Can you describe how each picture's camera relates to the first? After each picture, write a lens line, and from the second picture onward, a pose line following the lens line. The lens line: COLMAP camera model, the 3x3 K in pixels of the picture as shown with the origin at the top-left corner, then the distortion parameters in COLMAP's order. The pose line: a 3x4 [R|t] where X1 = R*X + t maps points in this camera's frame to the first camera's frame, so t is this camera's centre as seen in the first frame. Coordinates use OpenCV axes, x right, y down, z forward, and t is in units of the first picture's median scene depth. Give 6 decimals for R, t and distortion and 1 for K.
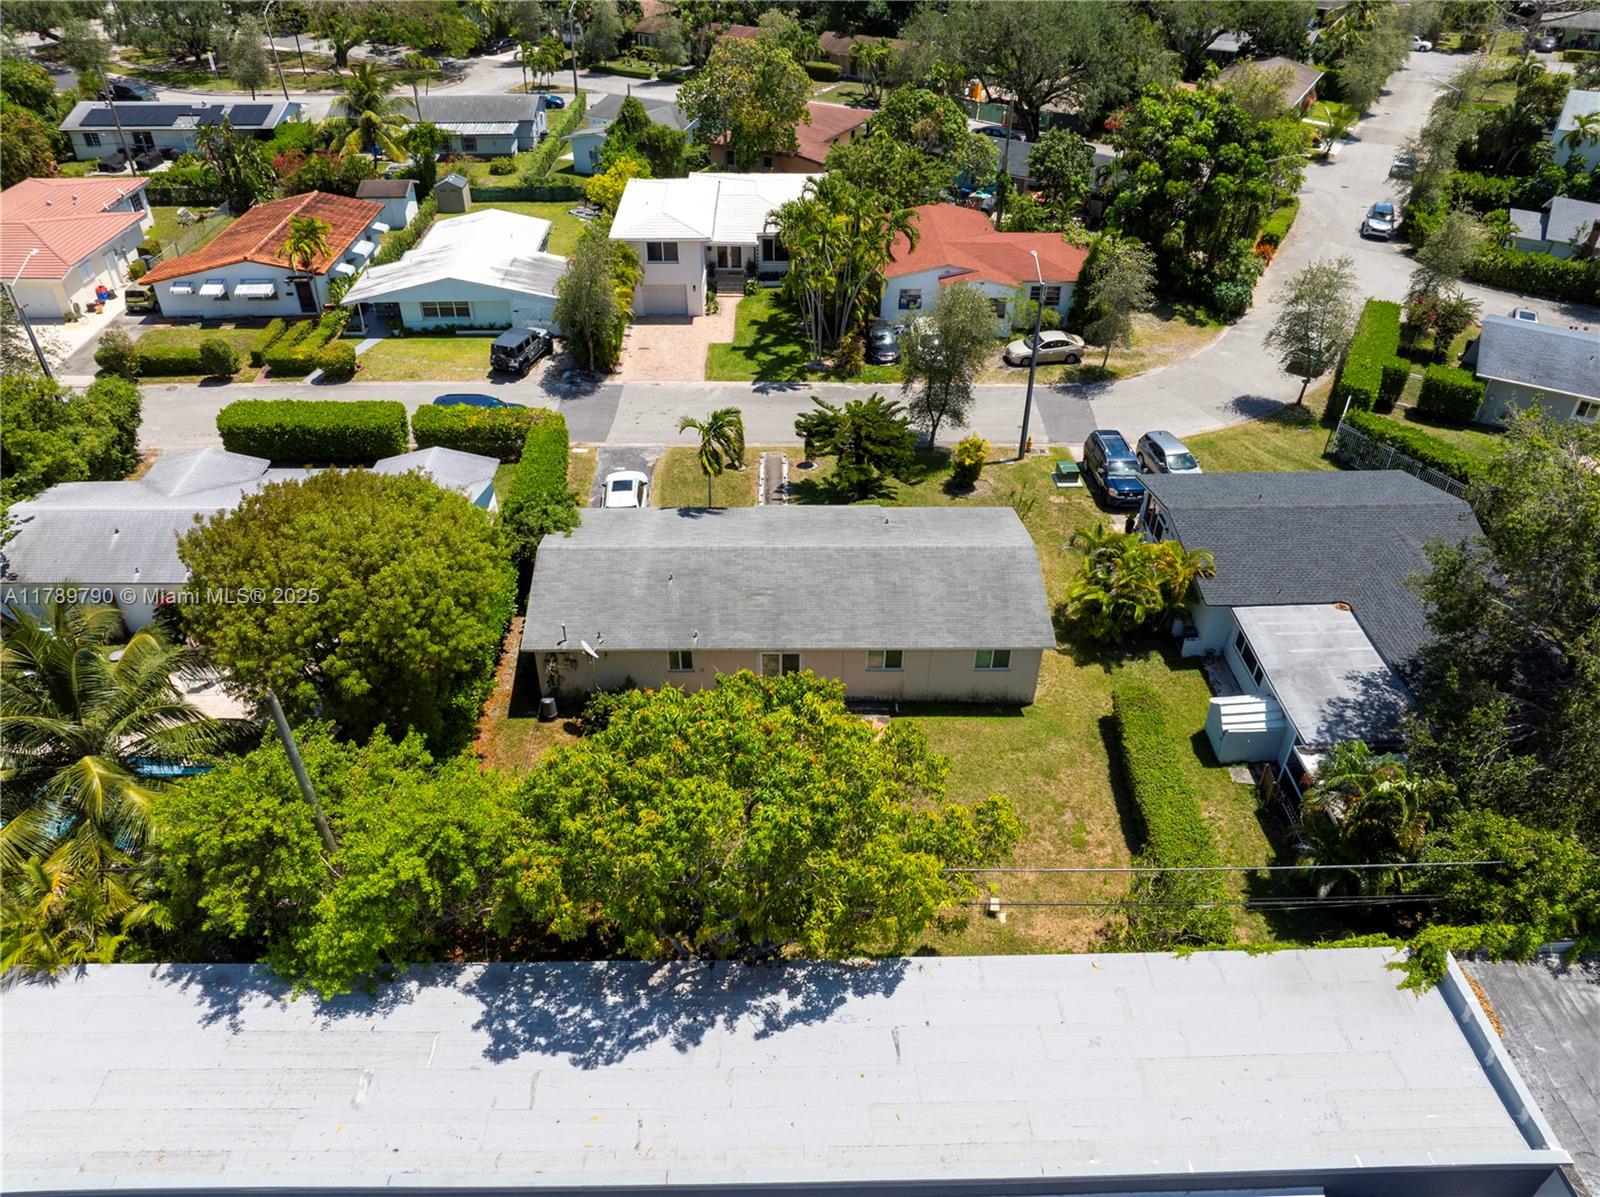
lens RADIAL K [[1122.0, 0, 803.4], [0, 1122.0, 595.7], [0, 0, 1]] dist [-0.050102, 0.020564]
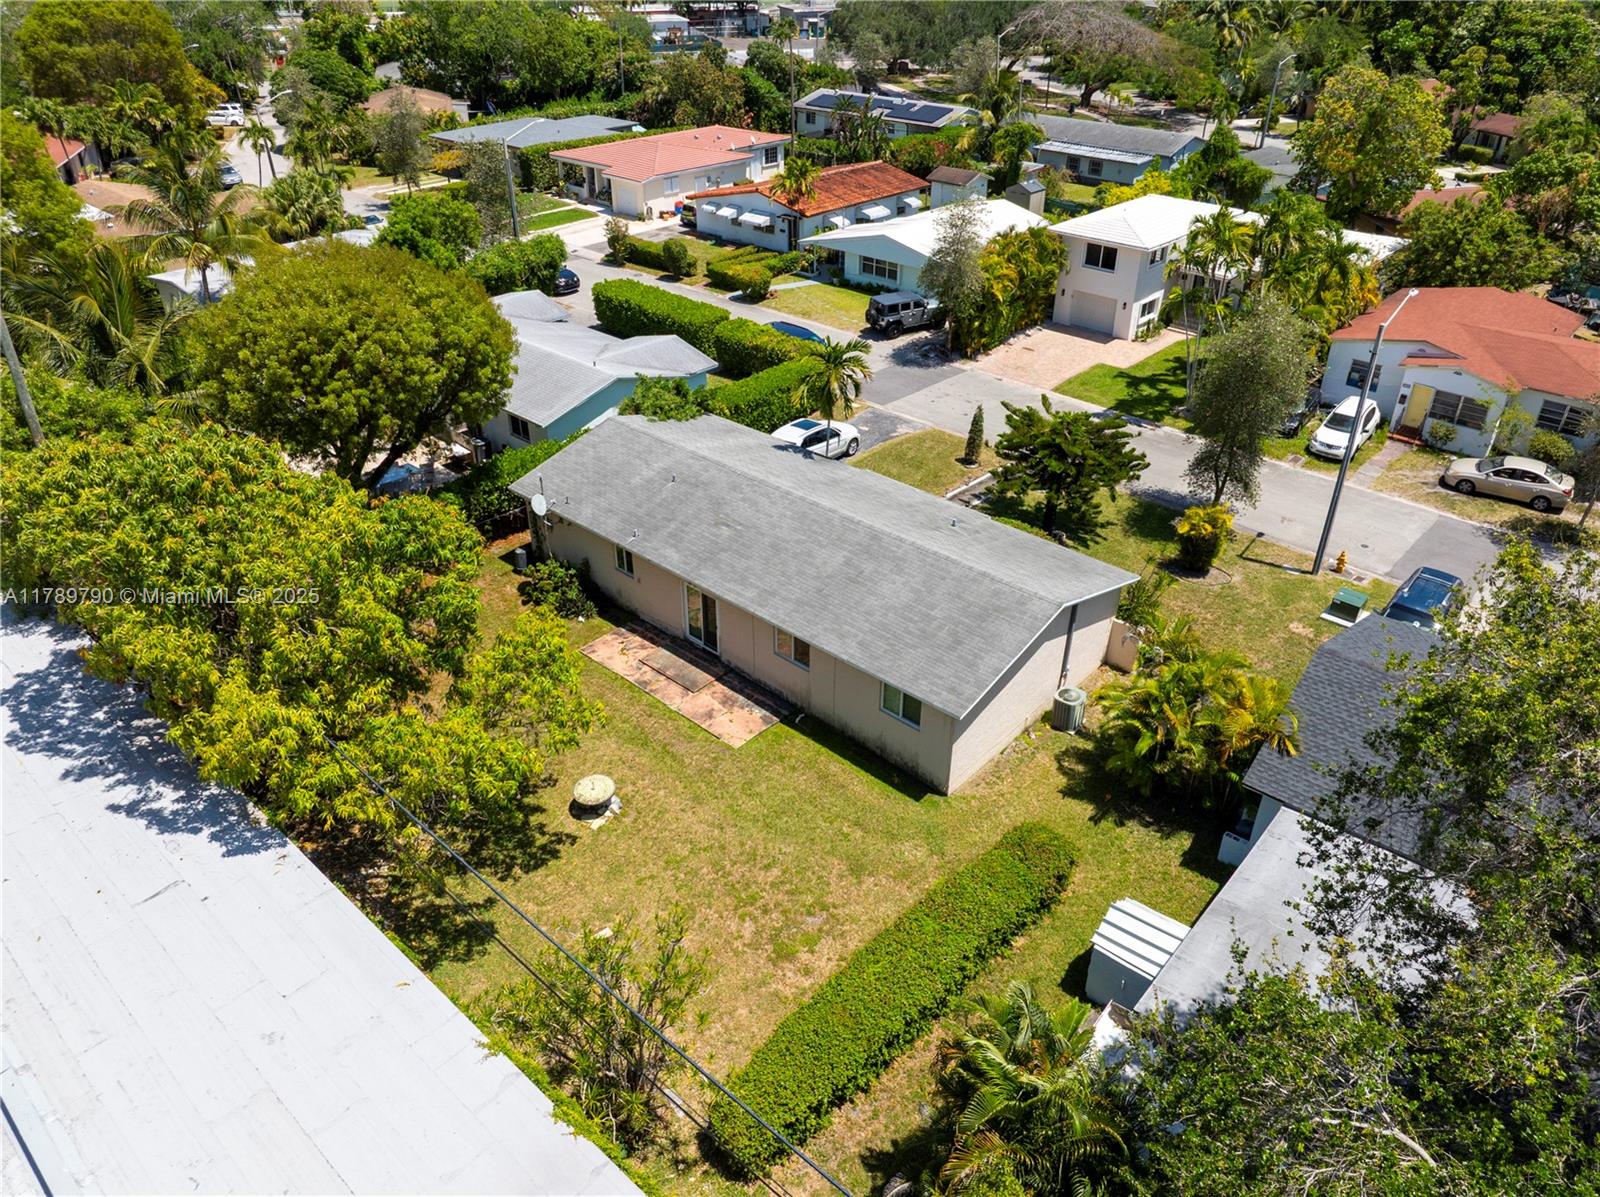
lens RADIAL K [[1122.0, 0, 803.4], [0, 1122.0, 595.7], [0, 0, 1]] dist [-0.050102, 0.020564]
pose [[0.727819, 0.355136, -0.586650, 0.329168], [-0.407075, 0.912176, 0.047165, -0.010198], [0.551878, 0.204483, 0.808466, 0.224740]]
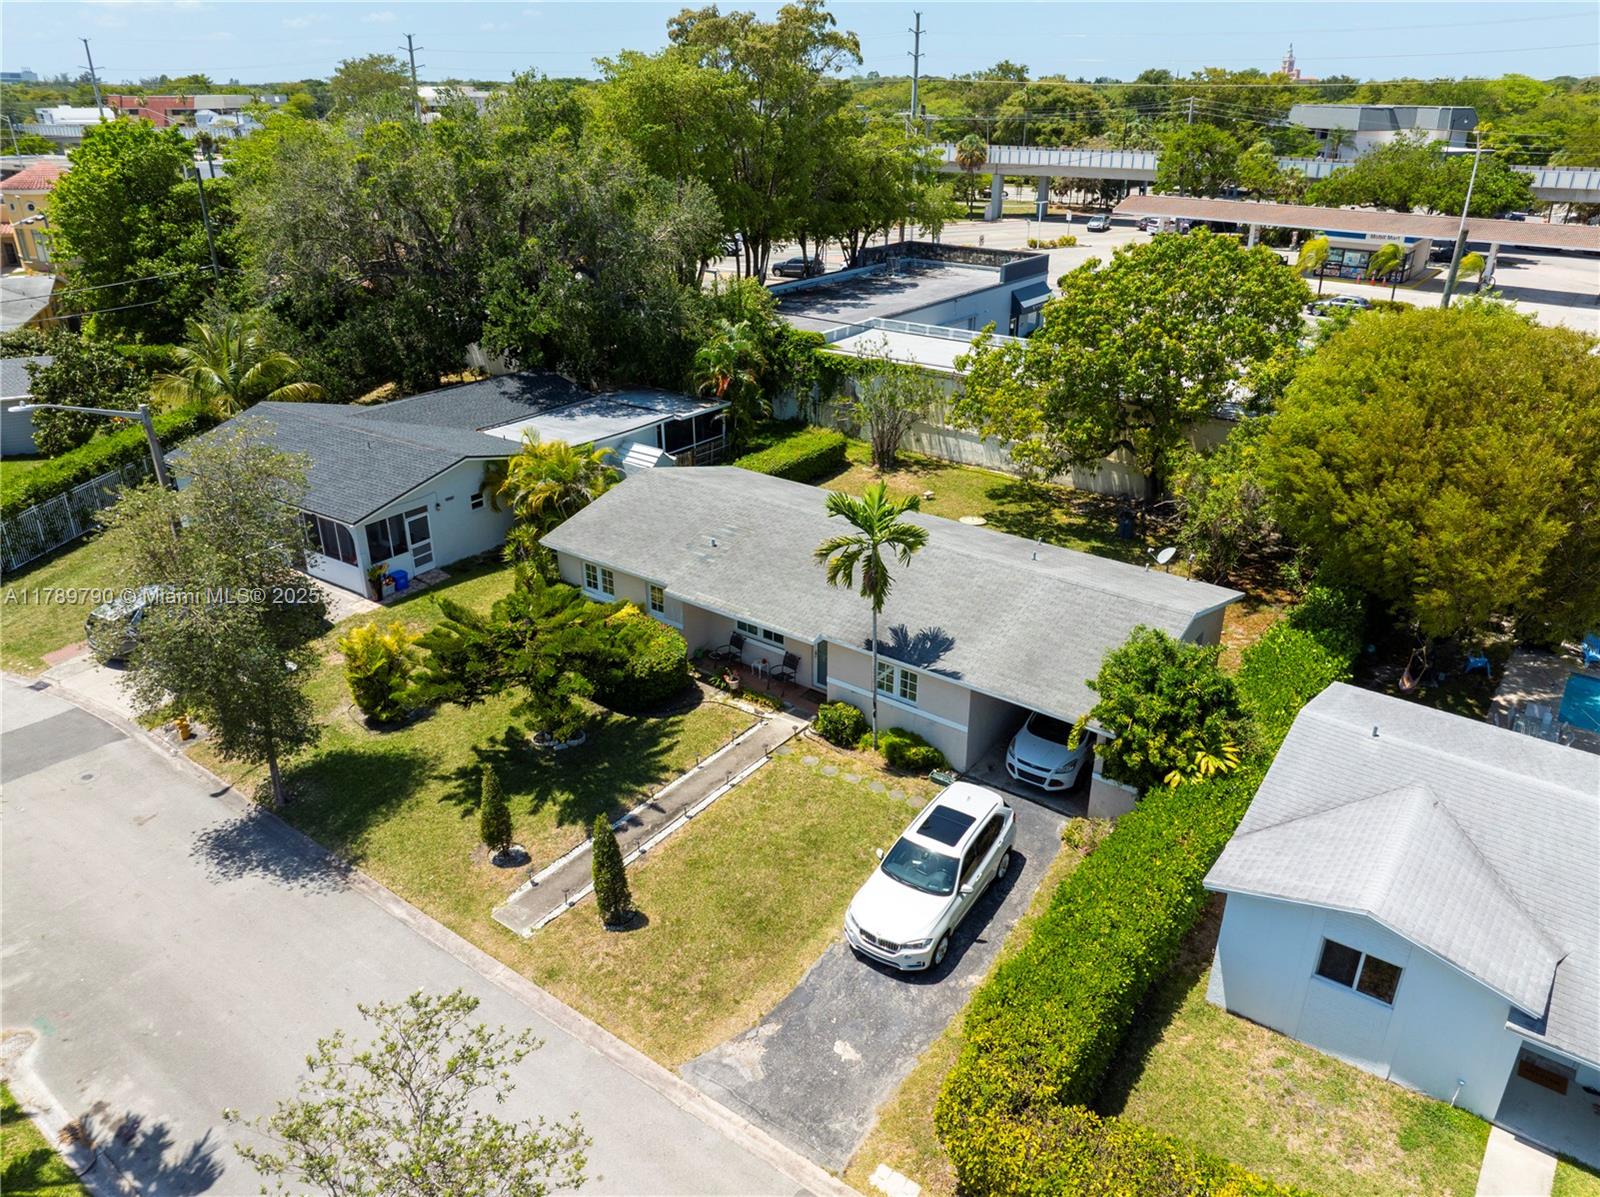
lens RADIAL K [[1122.0, 0, 803.4], [0, 1122.0, 595.7], [0, 0, 1]] dist [-0.050102, 0.020564]
pose [[-0.789036, -0.269463, 0.552098, -0.270011], [0.355928, 0.531978, 0.768320, -0.412886], [-0.500738, 0.802739, -0.323840, 0.860558]]
